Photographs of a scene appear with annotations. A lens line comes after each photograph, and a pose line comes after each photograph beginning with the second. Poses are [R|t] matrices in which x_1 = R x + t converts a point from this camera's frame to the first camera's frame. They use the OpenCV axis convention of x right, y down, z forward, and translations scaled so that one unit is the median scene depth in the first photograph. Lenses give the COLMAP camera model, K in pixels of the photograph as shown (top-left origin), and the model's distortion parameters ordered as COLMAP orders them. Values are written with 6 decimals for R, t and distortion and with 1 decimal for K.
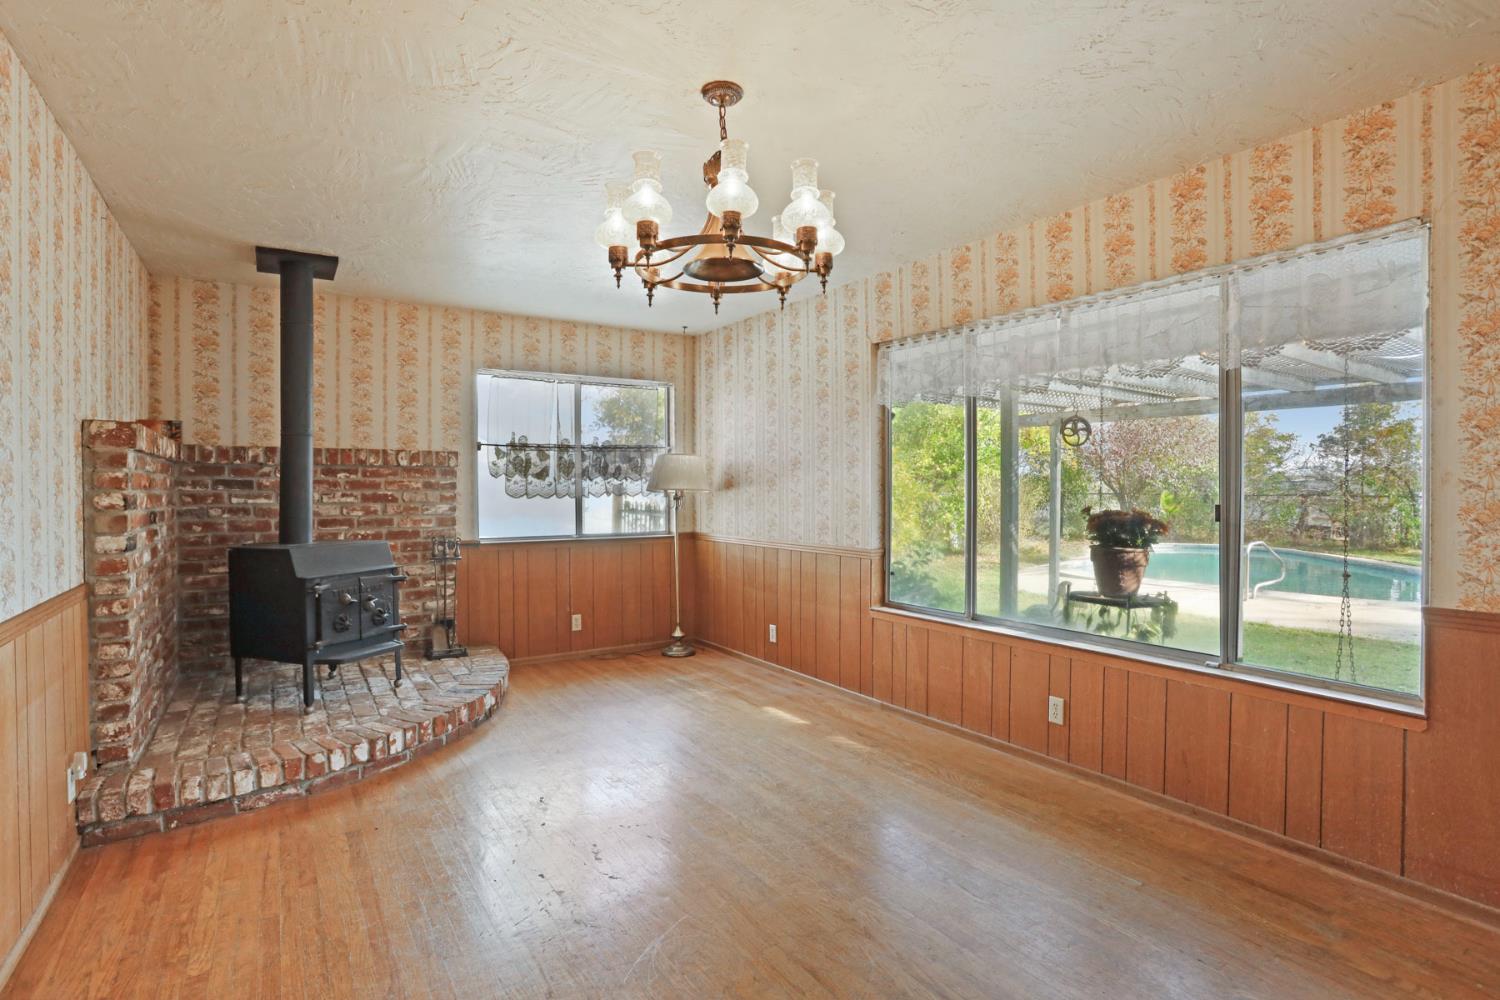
lens RADIAL K [[730.5, 0, 743.5], [0, 730.5, 496.6], [0, 0, 1]] dist [-0.081740, 0.039070]
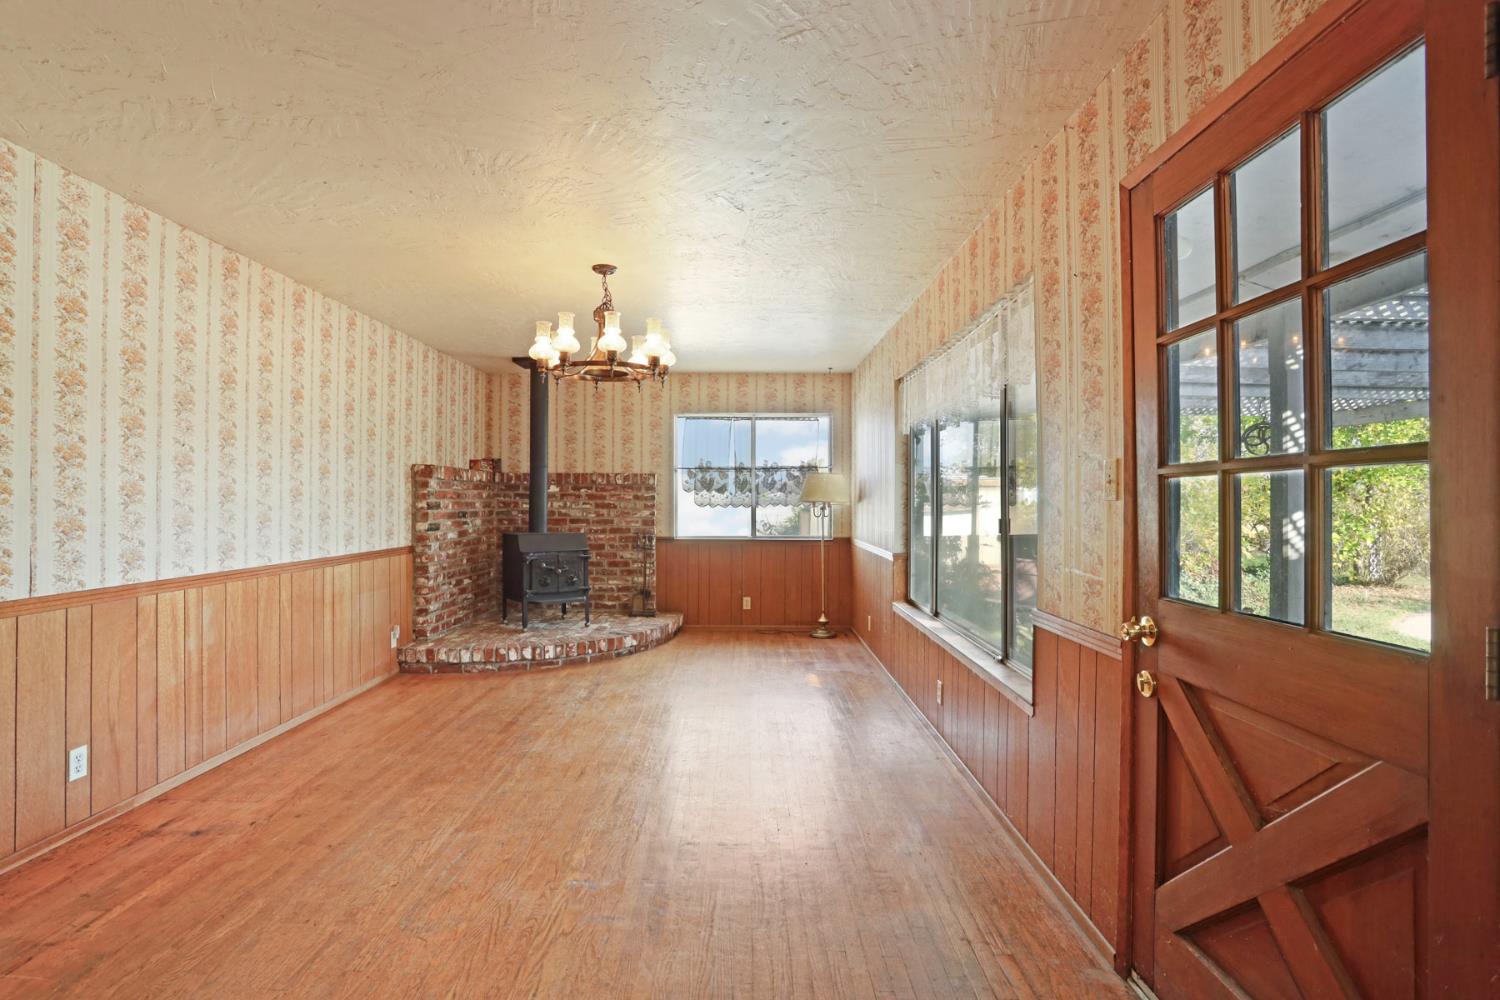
lens RADIAL K [[730.5, 0, 743.5], [0, 730.5, 496.6], [0, 0, 1]] dist [-0.081740, 0.039070]
pose [[0.835835, 0.003997, -0.548966, 0.623989], [-0.012066, 0.999866, -0.011091, -0.003821], [0.548848, 0.015895, 0.835771, -0.130178]]
